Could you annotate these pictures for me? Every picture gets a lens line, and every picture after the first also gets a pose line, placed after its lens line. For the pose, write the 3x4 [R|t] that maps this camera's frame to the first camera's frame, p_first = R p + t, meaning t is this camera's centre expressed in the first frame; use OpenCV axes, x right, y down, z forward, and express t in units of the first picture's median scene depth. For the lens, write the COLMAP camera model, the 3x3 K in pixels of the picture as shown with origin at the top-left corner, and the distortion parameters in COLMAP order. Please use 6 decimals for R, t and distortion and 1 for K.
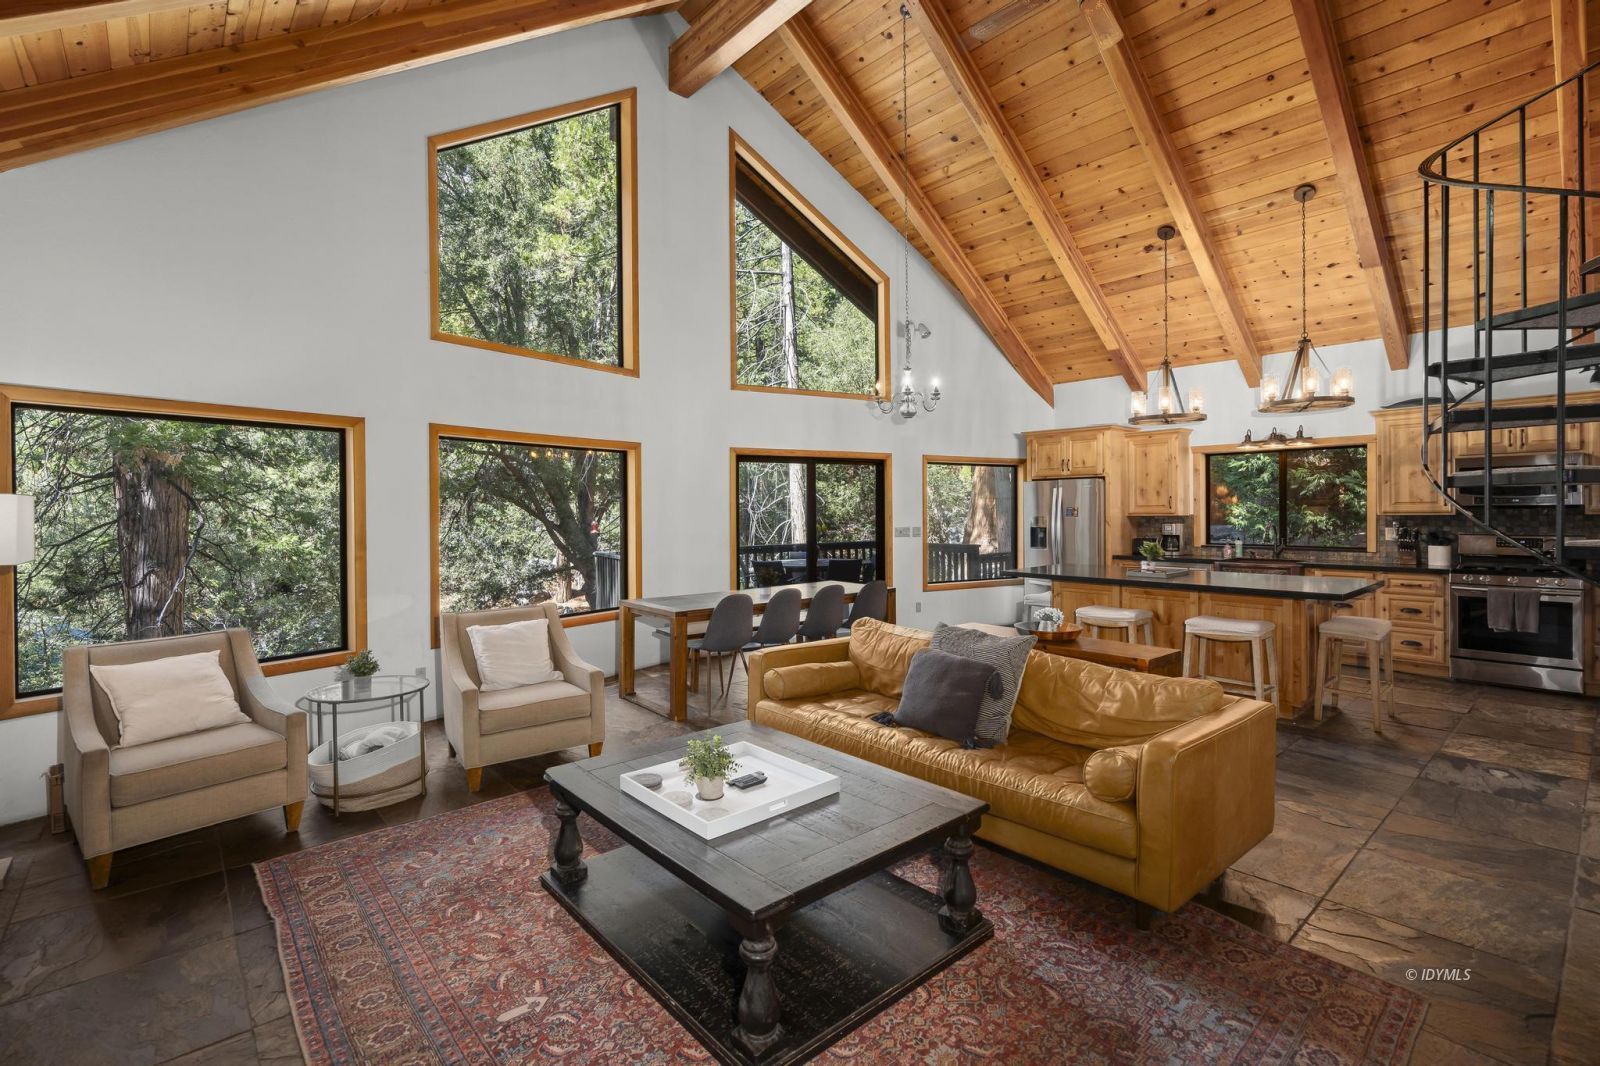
lens RADIAL K [[734.6, 0, 793.9], [0, 734.6, 510.9], [0, 0, 1]] dist [-0.000392, -0.000201]
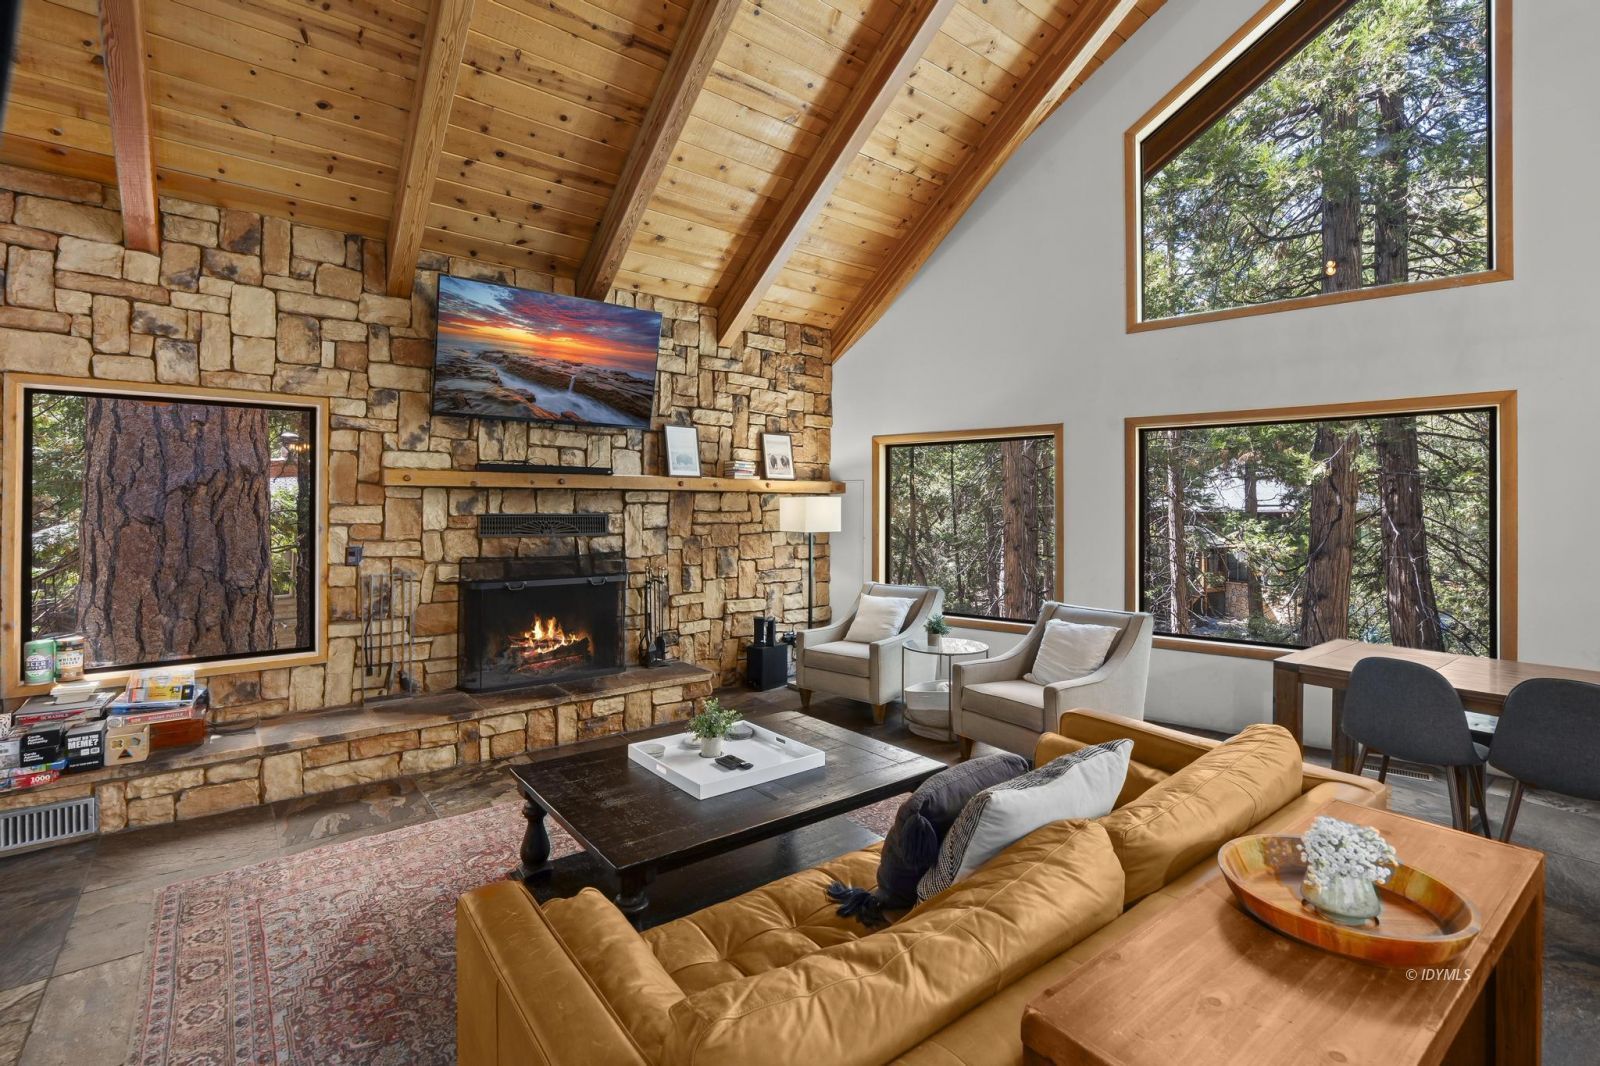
lens RADIAL K [[734.6, 0, 793.9], [0, 734.6, 510.9], [0, 0, 1]] dist [-0.000392, -0.000201]
pose [[-0.057009, 0.007861, -0.998343, 0.398488], [-0.003871, 0.999960, 0.008095, -0.000222], [0.998366, 0.004326, -0.056976, 0.460292]]
